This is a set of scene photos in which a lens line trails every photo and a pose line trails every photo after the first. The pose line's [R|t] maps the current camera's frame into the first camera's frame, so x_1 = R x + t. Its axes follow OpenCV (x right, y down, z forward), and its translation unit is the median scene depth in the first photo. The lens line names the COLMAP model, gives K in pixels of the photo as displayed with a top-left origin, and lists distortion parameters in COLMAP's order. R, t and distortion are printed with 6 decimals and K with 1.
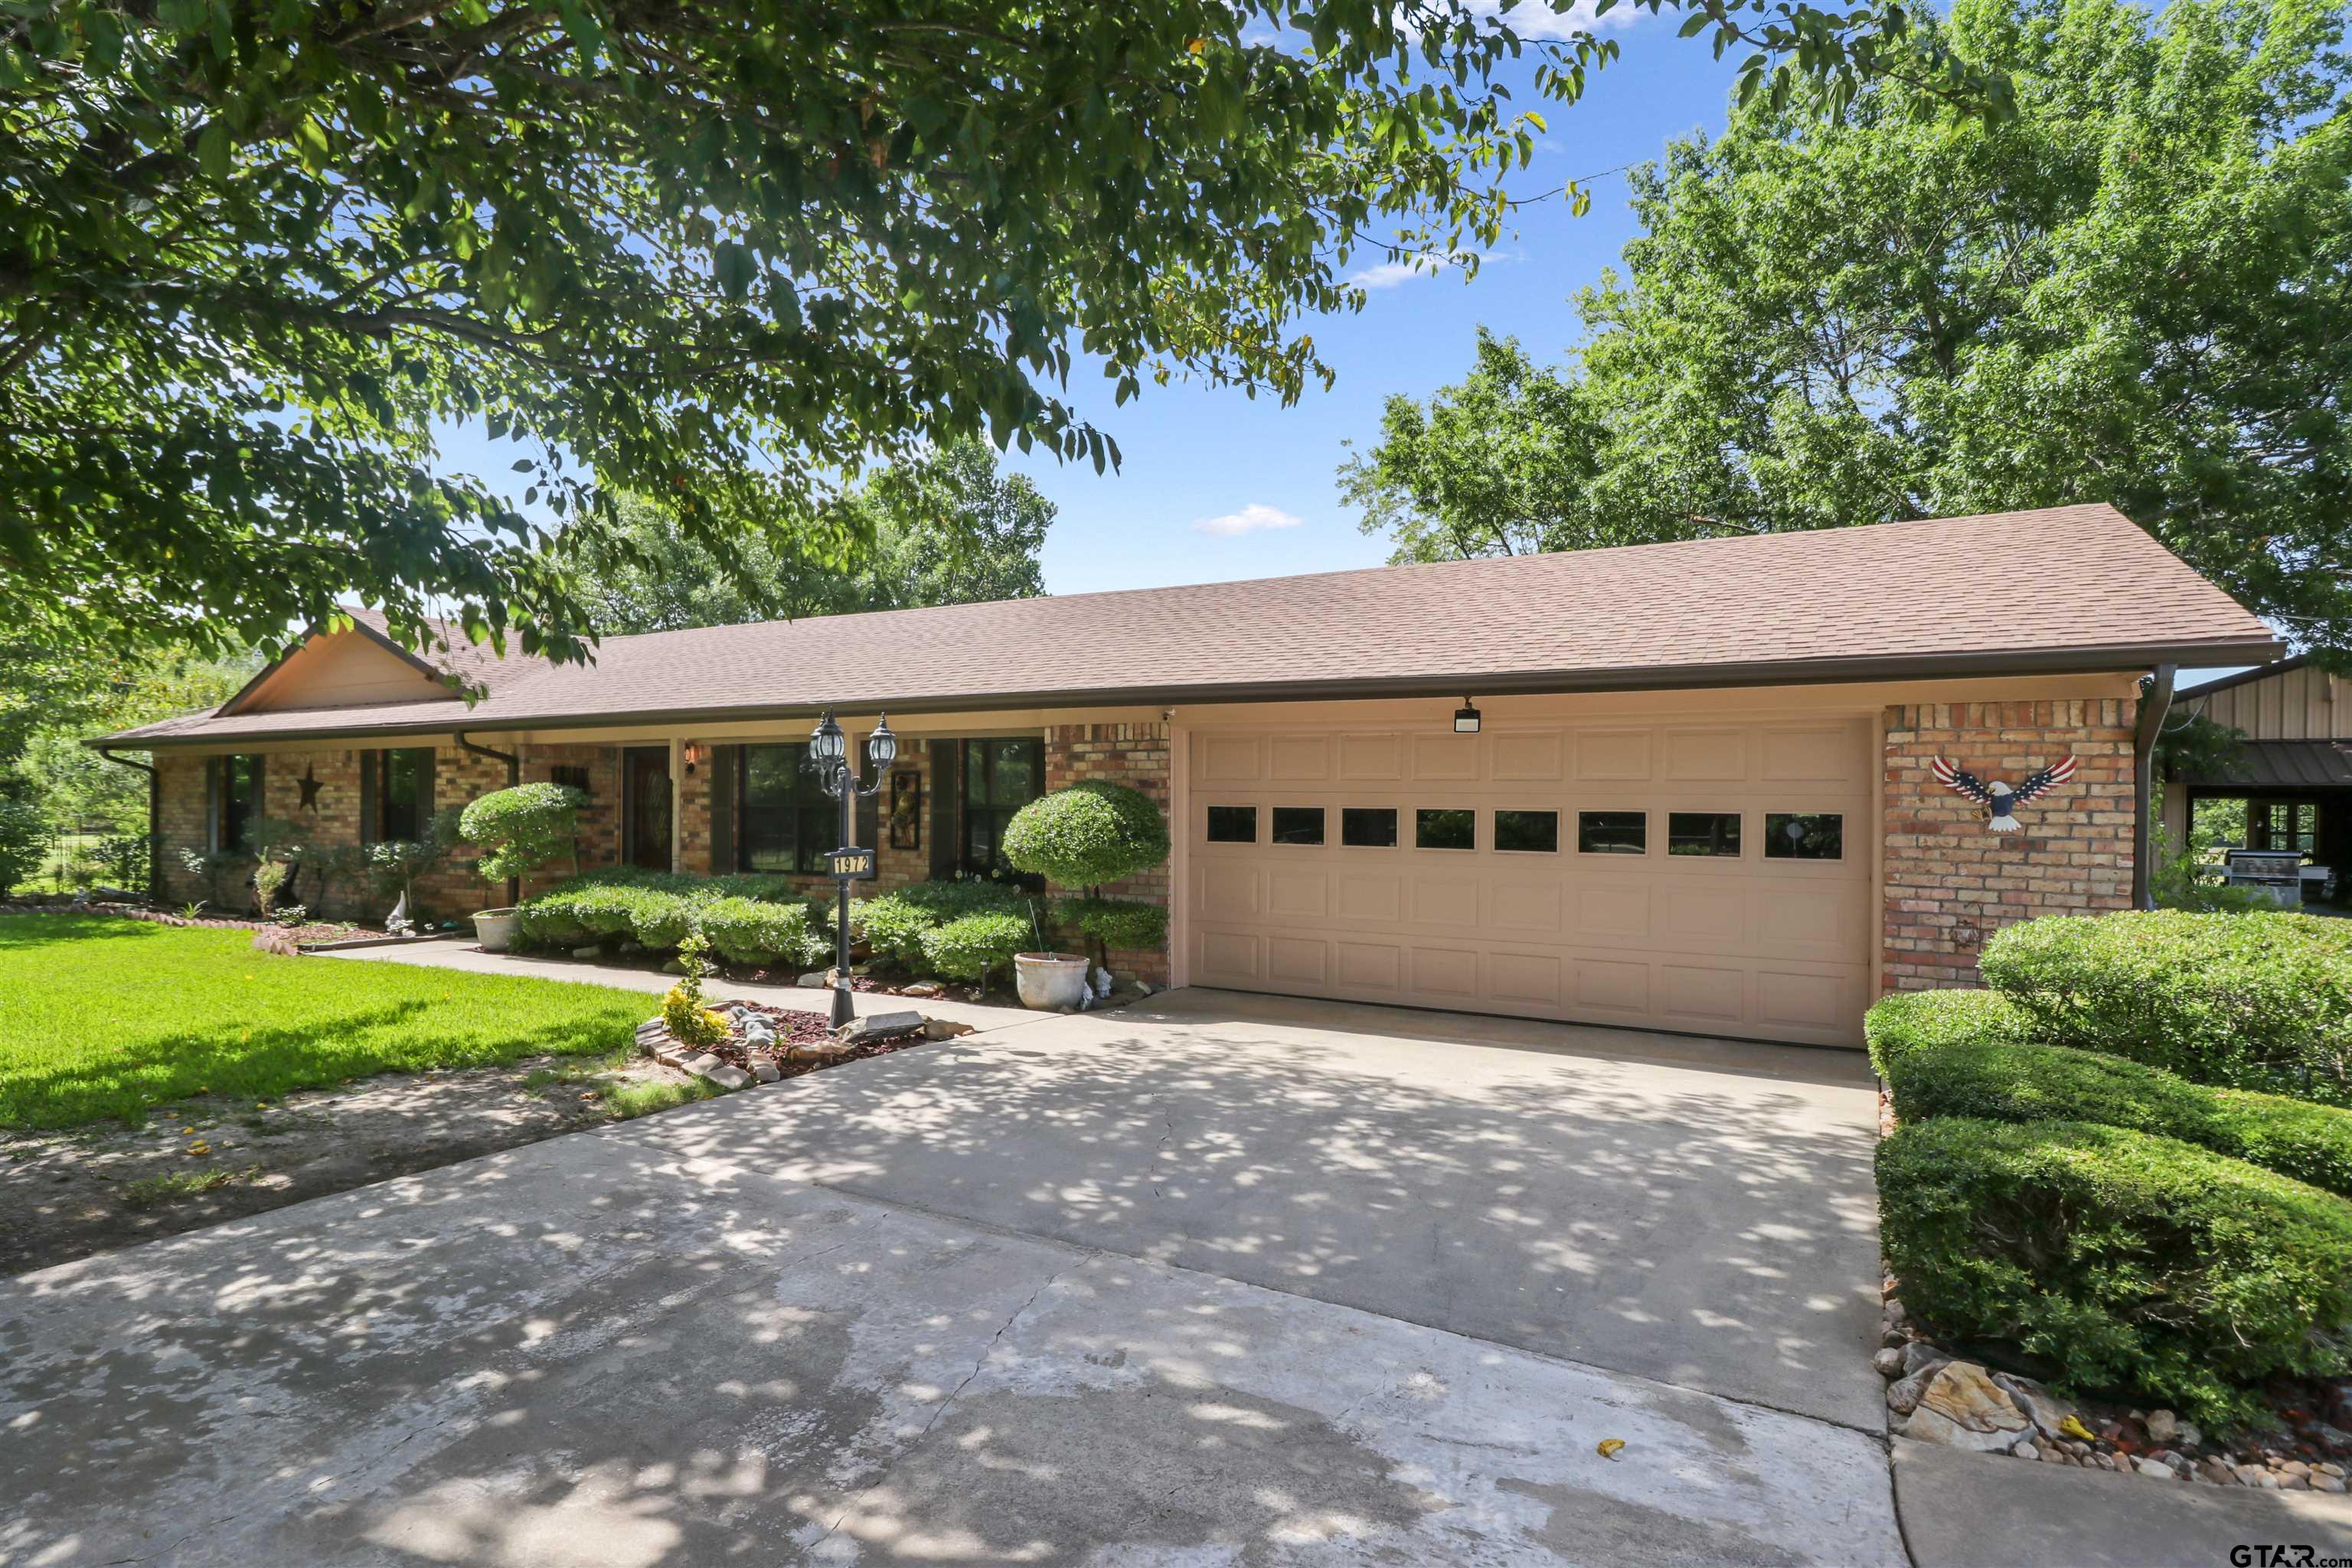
lens RADIAL K [[1280.9, 0, 1161.5], [0, 1280.9, 784.8], [0, 0, 1]] dist [0.004890, -0.001662]
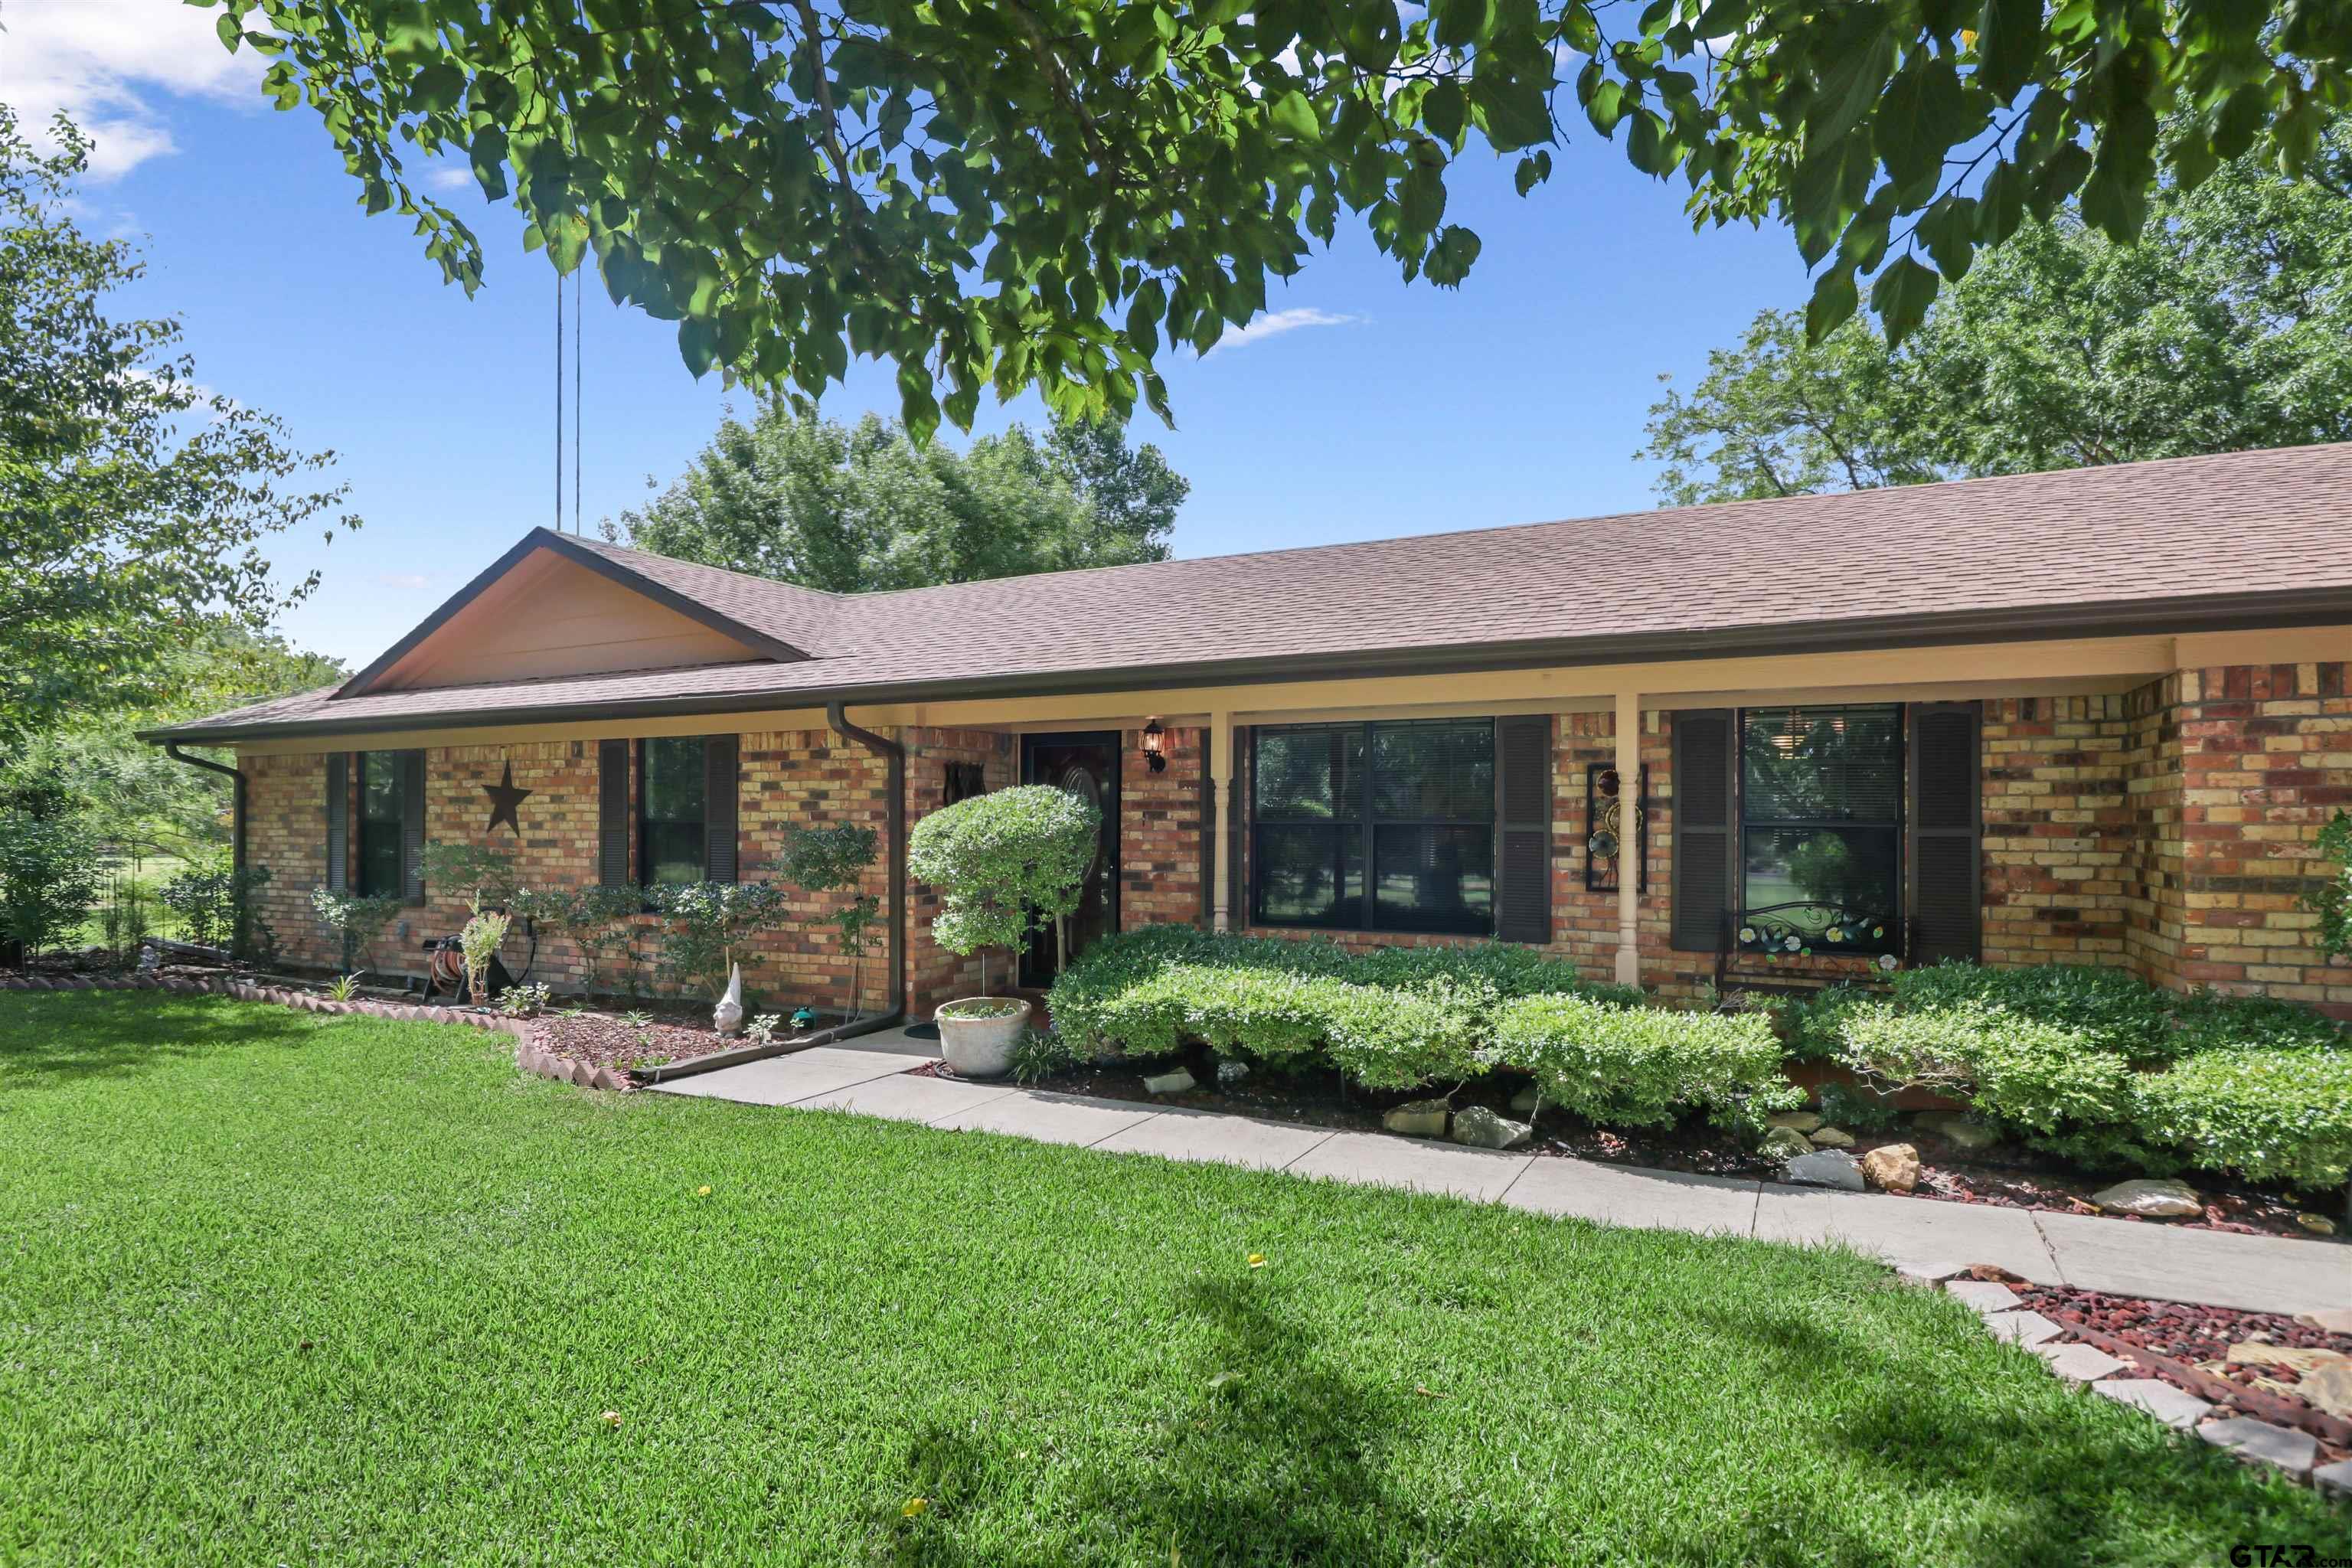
lens RADIAL K [[1280.9, 0, 1189.1], [0, 1280.9, 789.8], [0, 0, 1]] dist [0.004890, -0.001662]
pose [[0.999130, -0.004326, 0.041484, -0.367011], [0.004555, 0.999975, -0.005410, 0.003557], [-0.041459, 0.005594, 0.999125, 0.344280]]
